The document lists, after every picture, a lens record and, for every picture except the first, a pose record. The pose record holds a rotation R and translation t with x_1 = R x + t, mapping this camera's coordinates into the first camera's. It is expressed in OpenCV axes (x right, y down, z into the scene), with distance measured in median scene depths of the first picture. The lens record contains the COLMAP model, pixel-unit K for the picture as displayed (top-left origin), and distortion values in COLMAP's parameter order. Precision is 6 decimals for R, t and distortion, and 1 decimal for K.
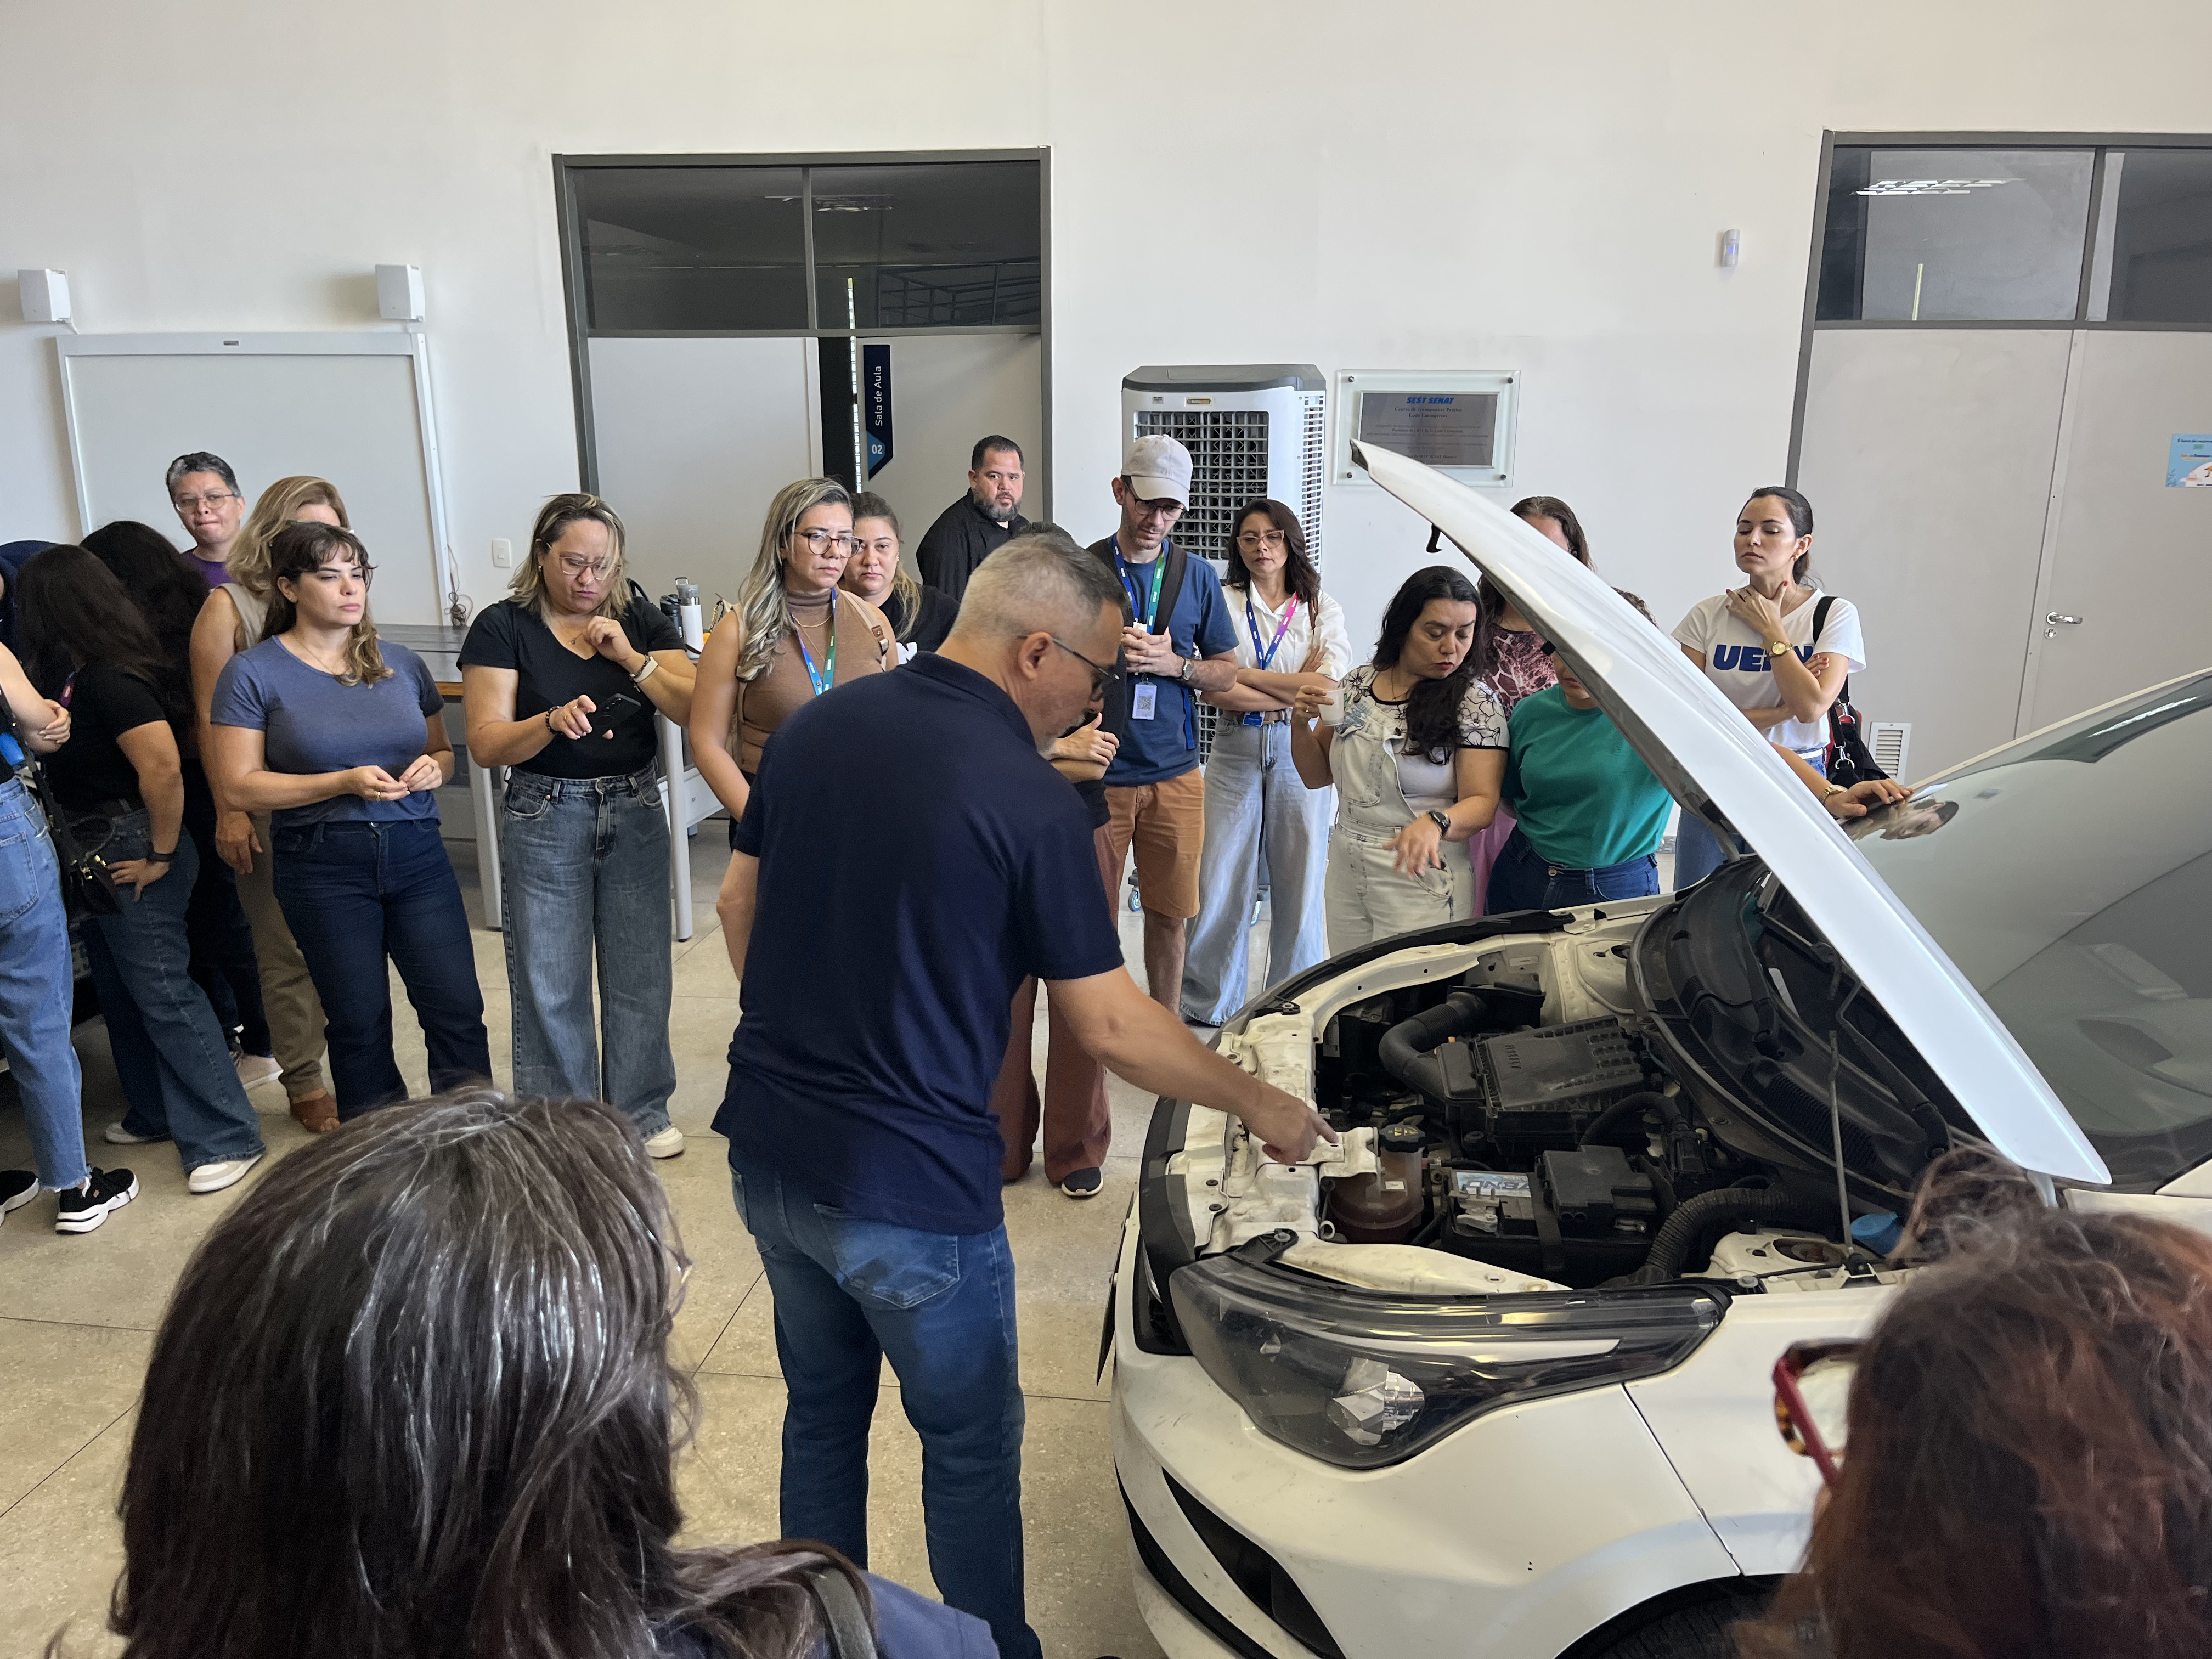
lens RADIAL K [[1683.8, 0, 1106.0], [0, 1683.8, 829.5], [0, 0, 1]] dist [0.047399, -0.035112]
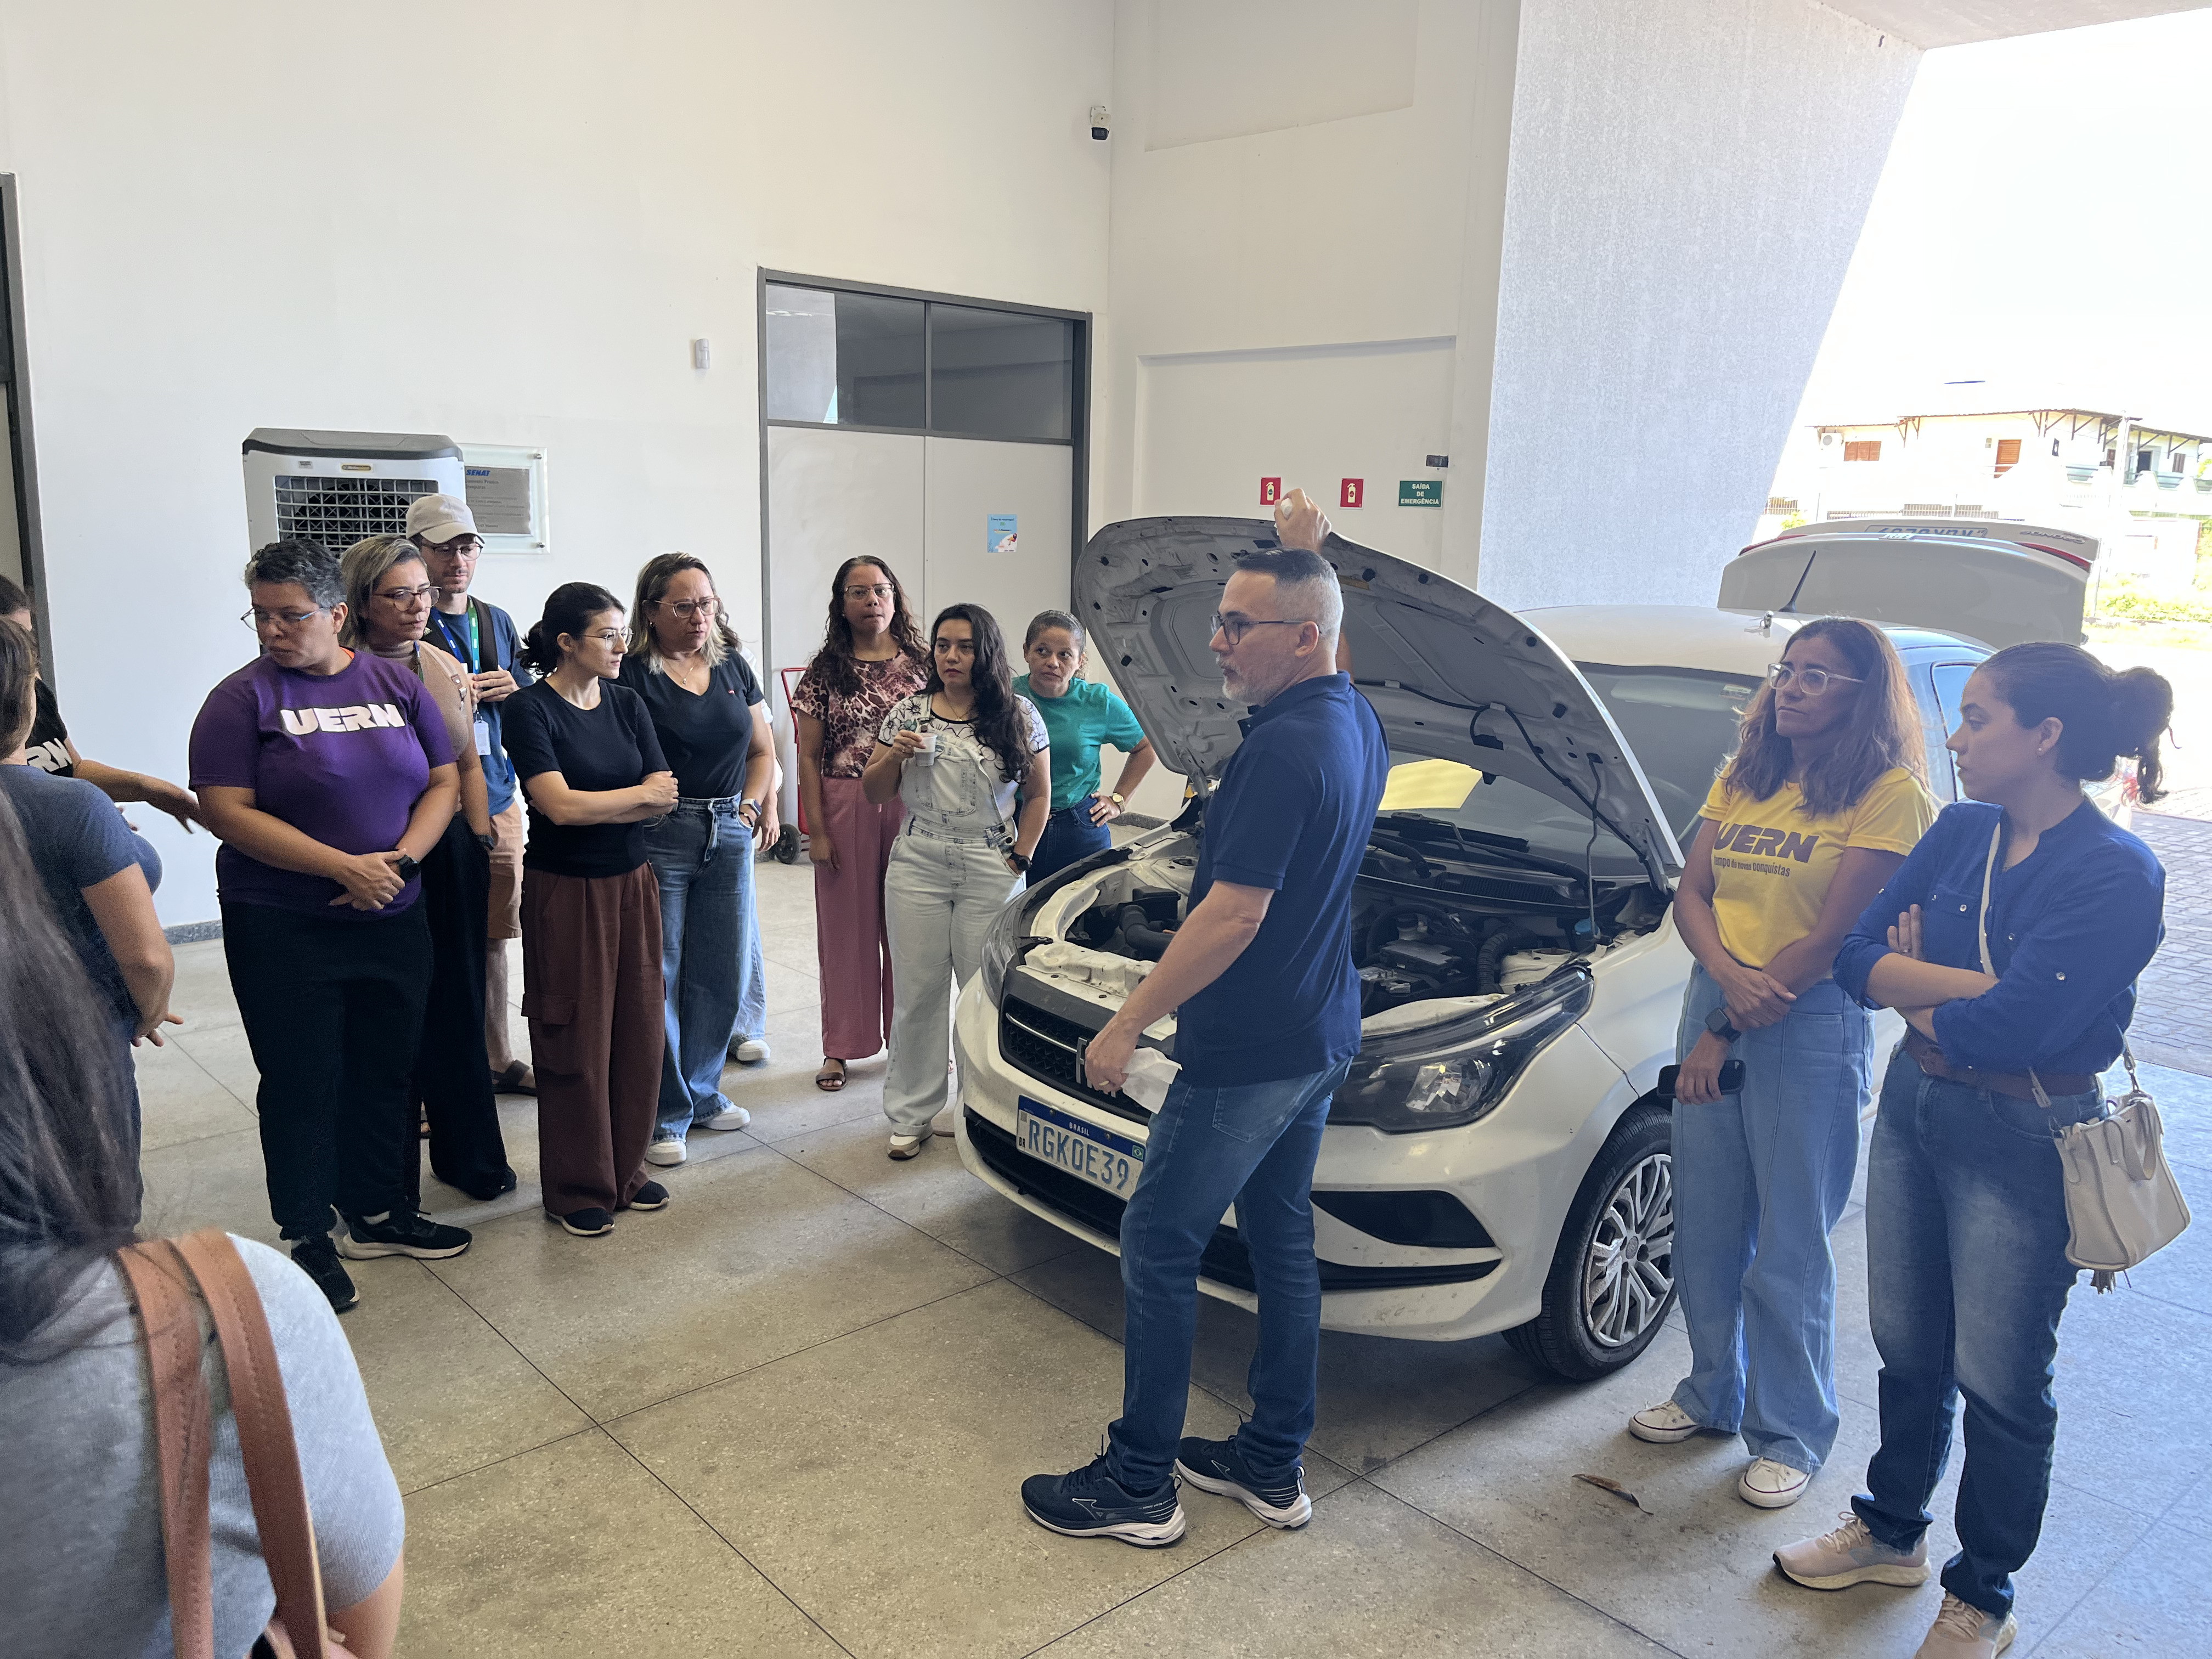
lens RADIAL K [[1681.8, 0, 1096.5], [0, 1681.8, 842.6], [0, 0, 1]] dist [0.052971, -0.055069]
pose [[0.664353, -0.134599, 0.735199, -0.368288], [0.157568, 0.986766, 0.038271, -0.006600], [-0.730621, 0.090419, 0.676770, 0.029496]]
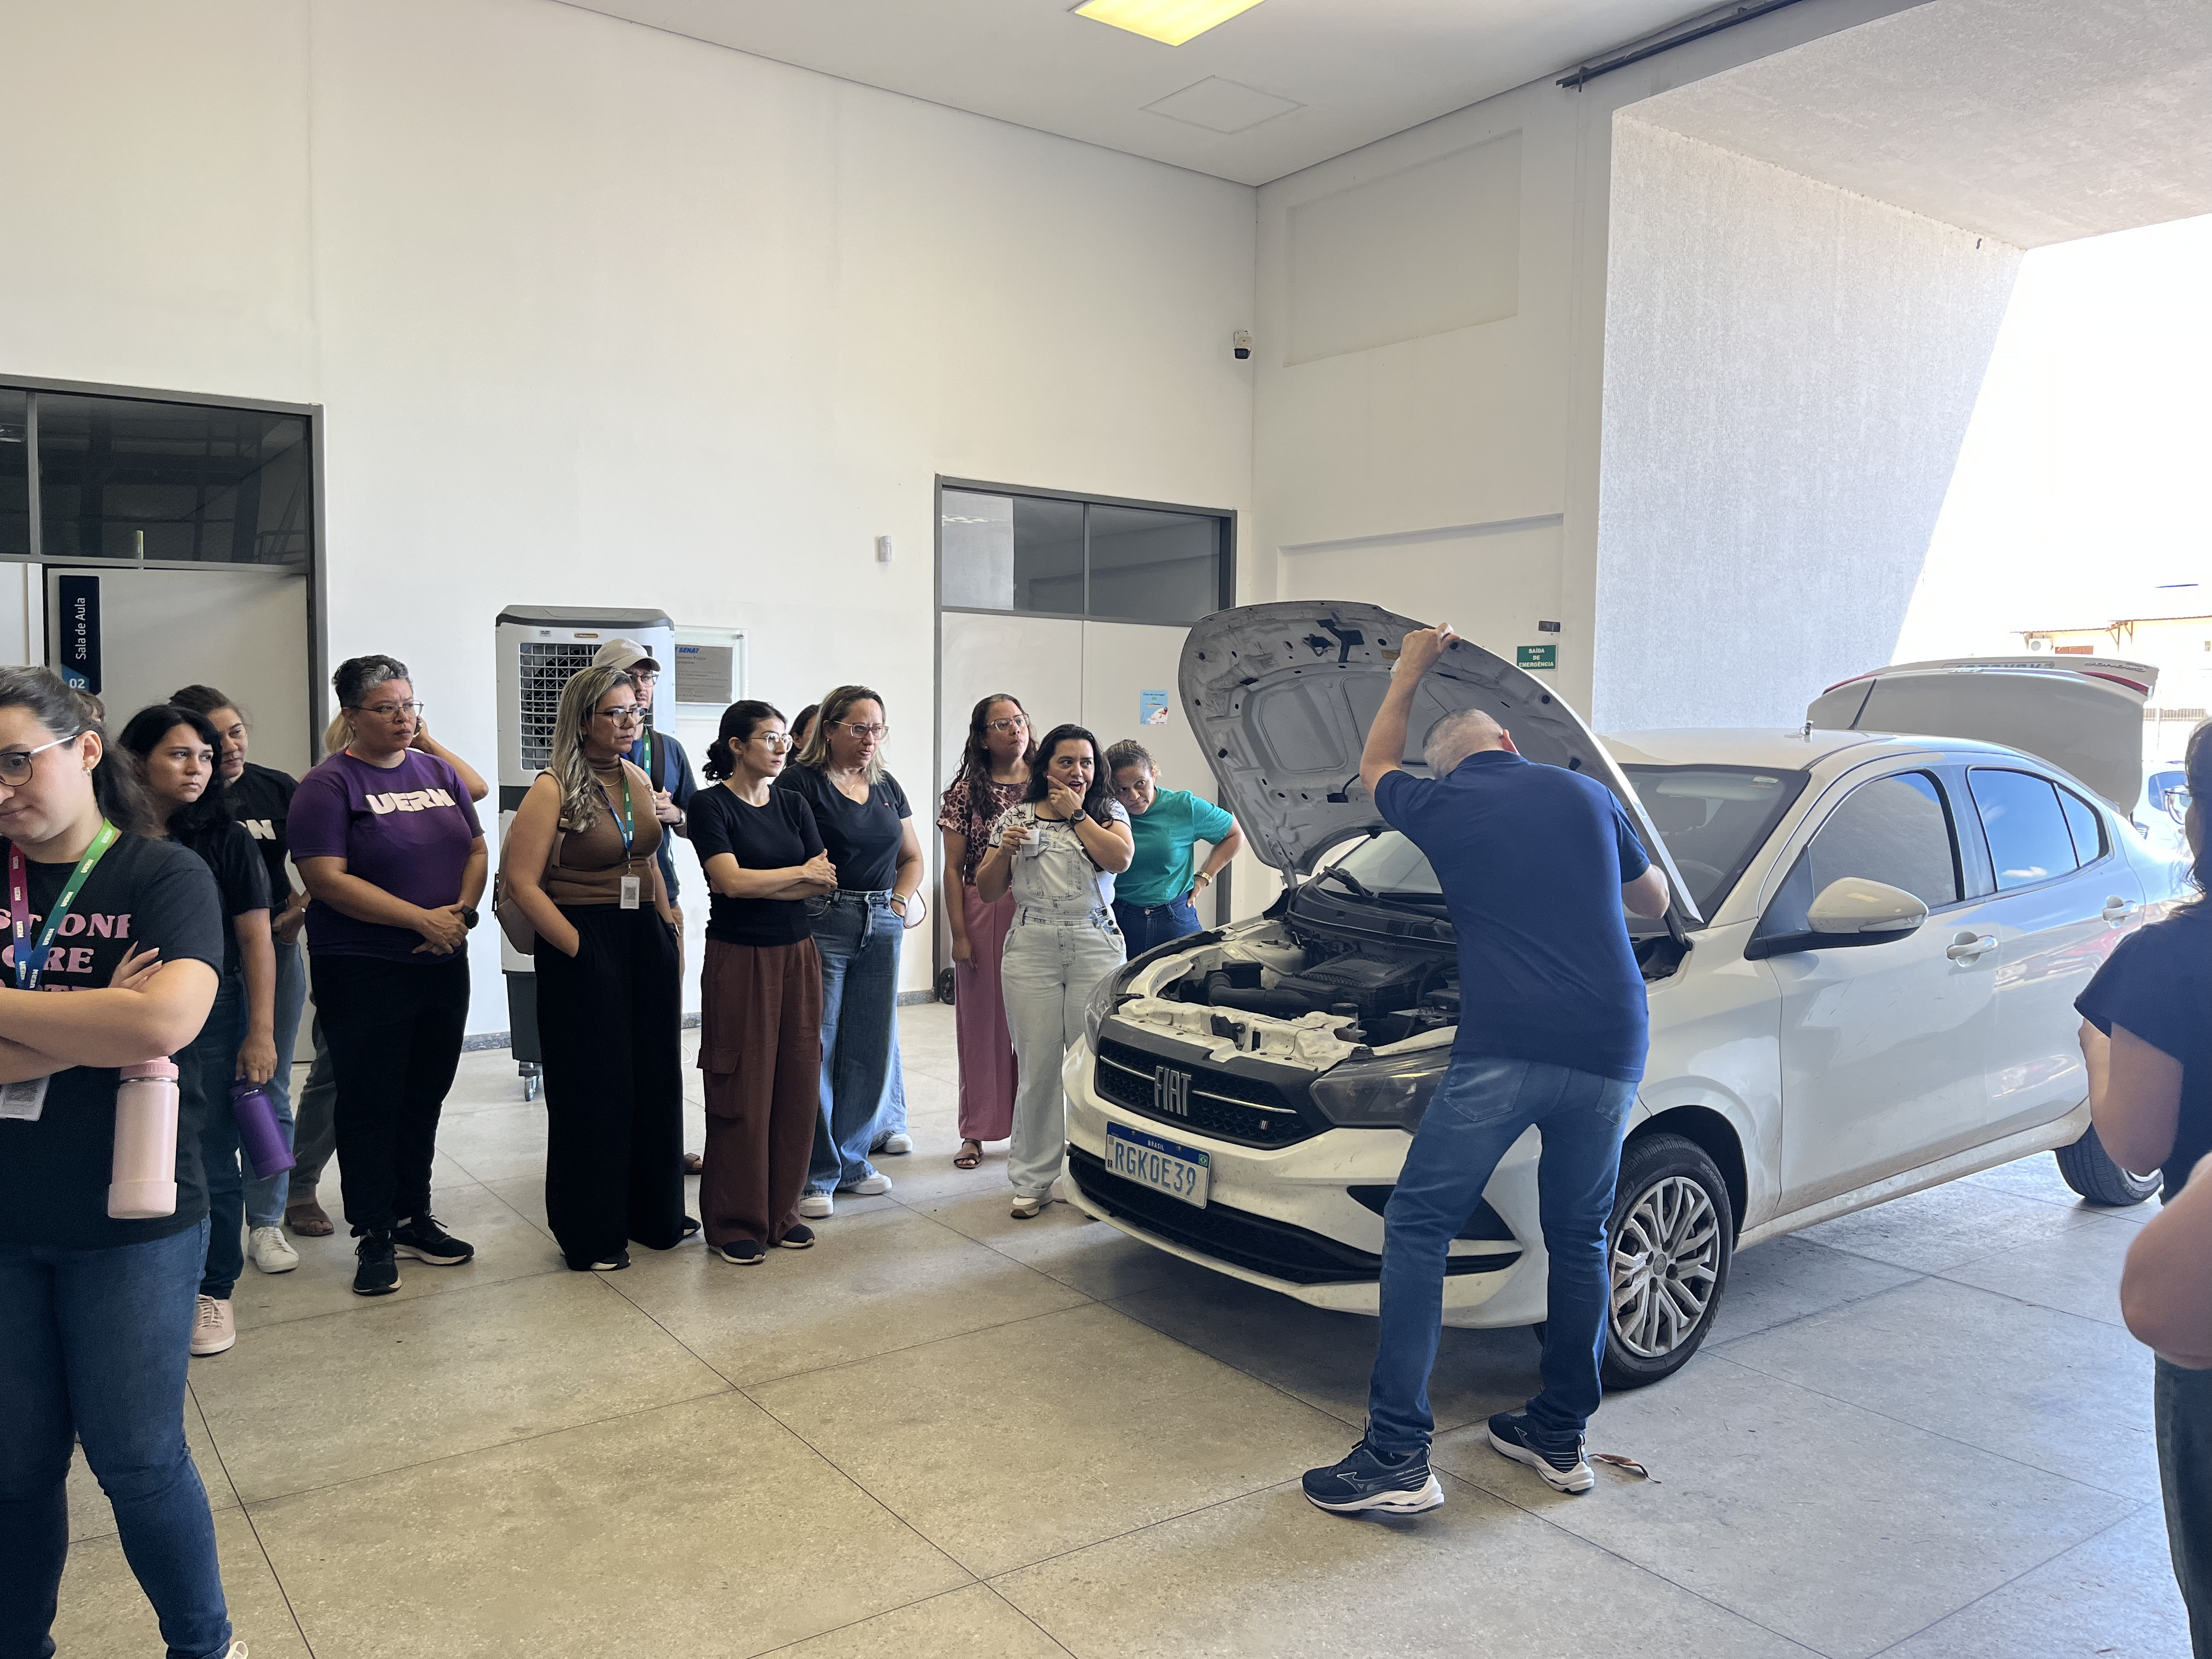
lens RADIAL K [[1683.8, 0, 1106.0], [0, 1683.8, 829.5], [0, 0, 1]] dist [0.047399, -0.035112]
pose [[0.742439, -0.036407, 0.668923, -0.410541], [0.152285, 0.981553, -0.115598, 0.059228], [-0.652375, 0.187691, 0.734288, -0.057042]]
